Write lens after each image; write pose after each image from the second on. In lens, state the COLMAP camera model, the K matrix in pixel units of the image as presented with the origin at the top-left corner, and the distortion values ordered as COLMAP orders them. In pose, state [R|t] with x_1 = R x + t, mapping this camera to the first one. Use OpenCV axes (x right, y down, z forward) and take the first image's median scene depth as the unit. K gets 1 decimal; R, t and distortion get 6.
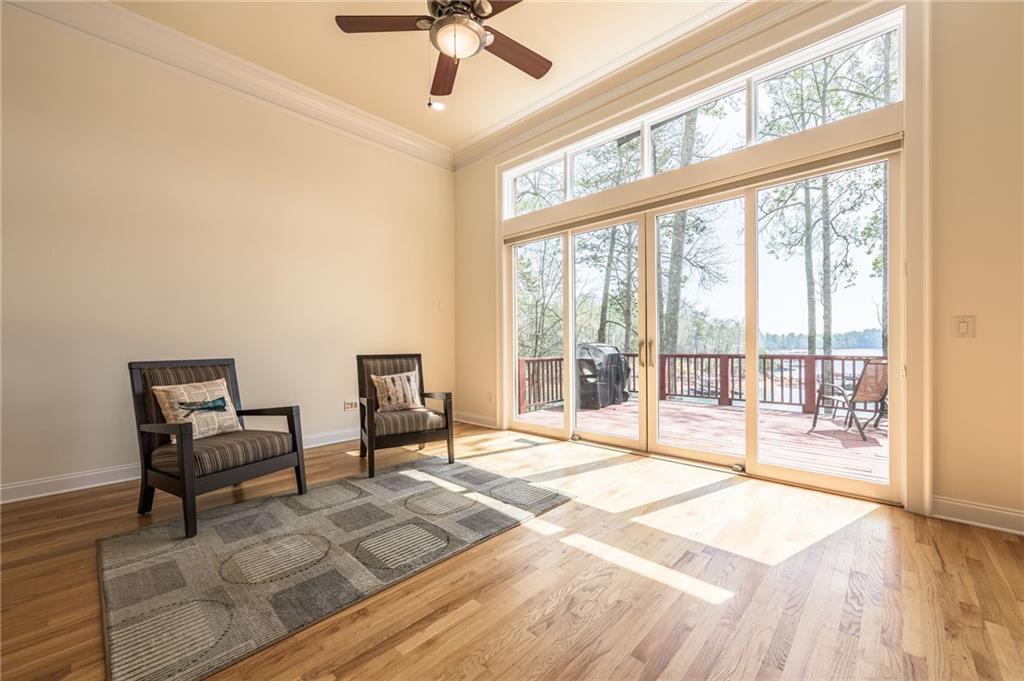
lens RADIAL K [[407.5, 0, 515.7], [0, 407.5, 343.5], [0, 0, 1]] dist [0.001421, 0.001028]
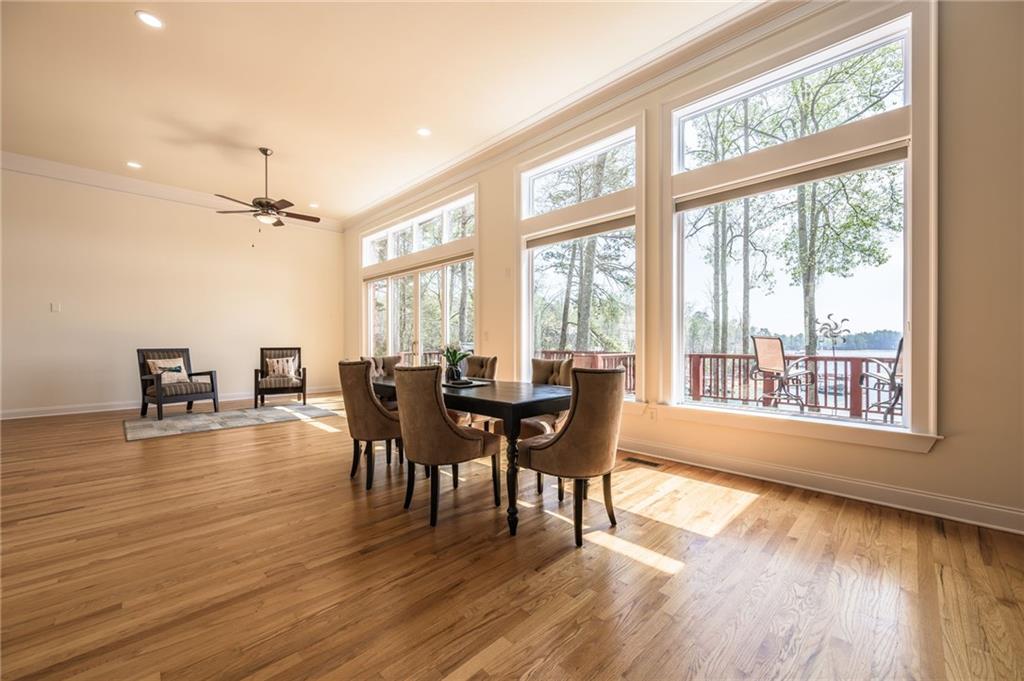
lens RADIAL K [[407.5, 0, 518.7], [0, 407.5, 338.1], [0, 0, 1]] dist [0.001421, 0.001028]
pose [[0.998790, 0.010868, -0.047958, 0.878473], [-0.011154, 0.999922, -0.005701, -0.018283], [0.047892, 0.006229, 0.998833, -0.804960]]
